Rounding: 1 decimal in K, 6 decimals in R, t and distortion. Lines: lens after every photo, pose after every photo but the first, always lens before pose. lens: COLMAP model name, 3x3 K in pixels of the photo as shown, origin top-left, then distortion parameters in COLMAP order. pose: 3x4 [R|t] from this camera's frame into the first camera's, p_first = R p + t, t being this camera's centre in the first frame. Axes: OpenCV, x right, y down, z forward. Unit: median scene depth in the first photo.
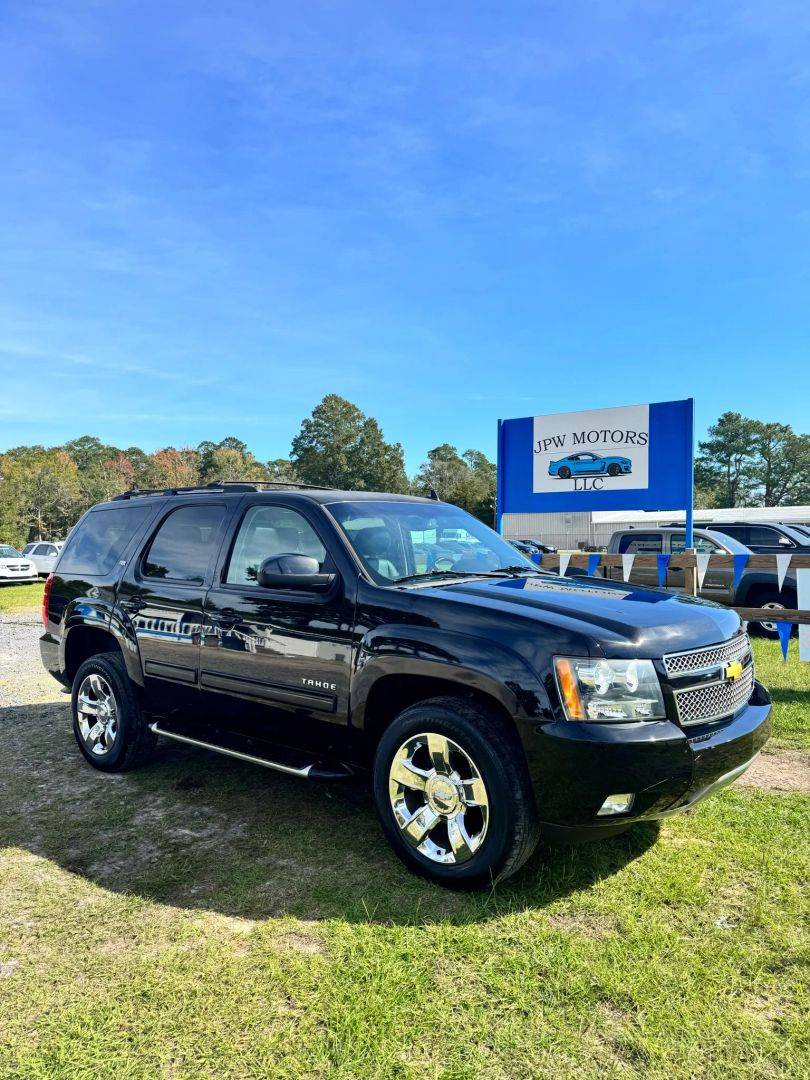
lens RADIAL K [[759.7, 0, 409.6], [0, 759.7, 542.7], [0, 0, 1]] dist [0.093111, -0.130057]
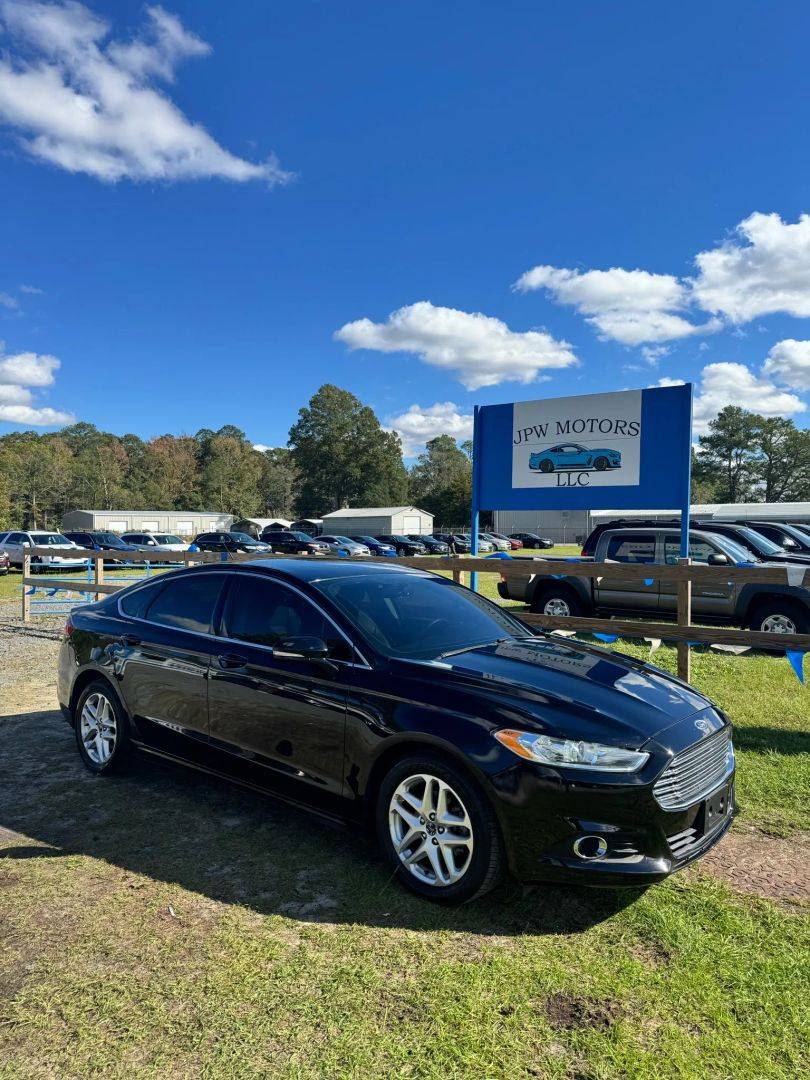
lens RADIAL K [[759.7, 0, 406.9], [0, 759.7, 537.6], [0, 0, 1]] dist [0.093111, -0.130057]
pose [[0.999919, 0.012572, -0.002139, 0.042668], [-0.012560, 0.999905, 0.005649, -0.011227], [0.002210, -0.005622, 0.999982, 0.107005]]
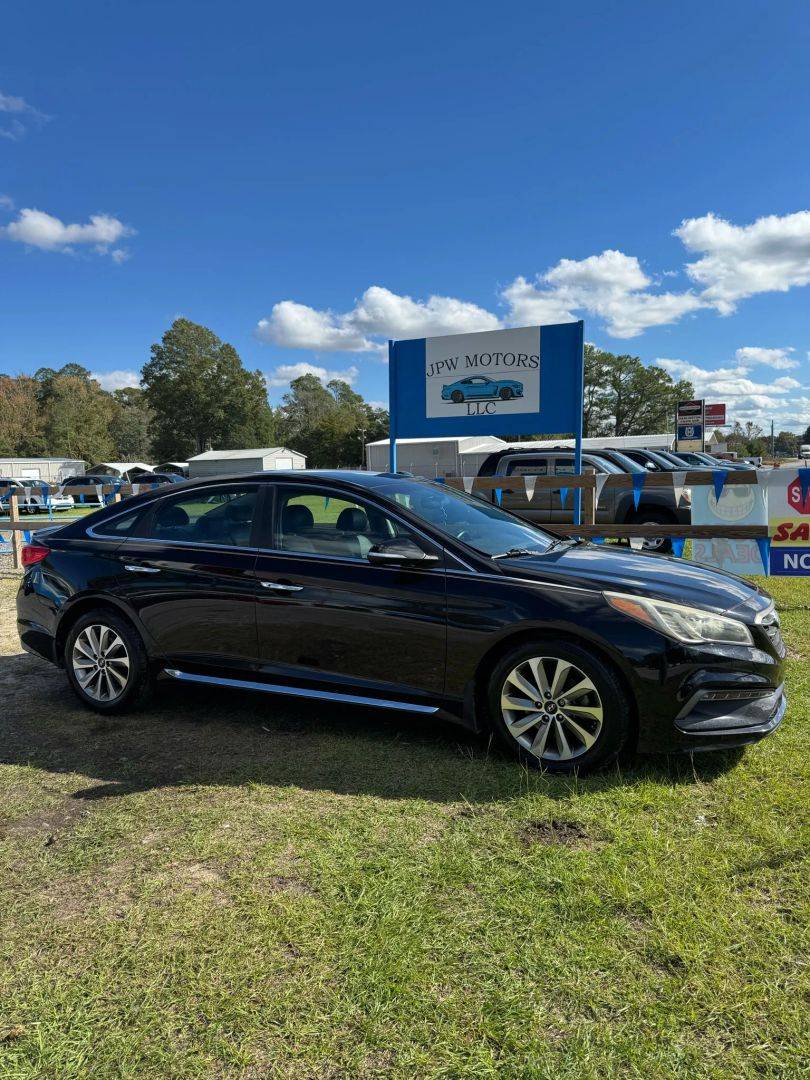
lens RADIAL K [[759.7, 0, 411.5], [0, 759.7, 549.1], [0, 0, 1]] dist [0.093111, -0.130057]
pose [[0.984109, -0.032862, 0.174499, -0.033998], [0.015969, 0.995123, 0.097342, 0.007138], [-0.176846, -0.093009, 0.979834, 0.025485]]
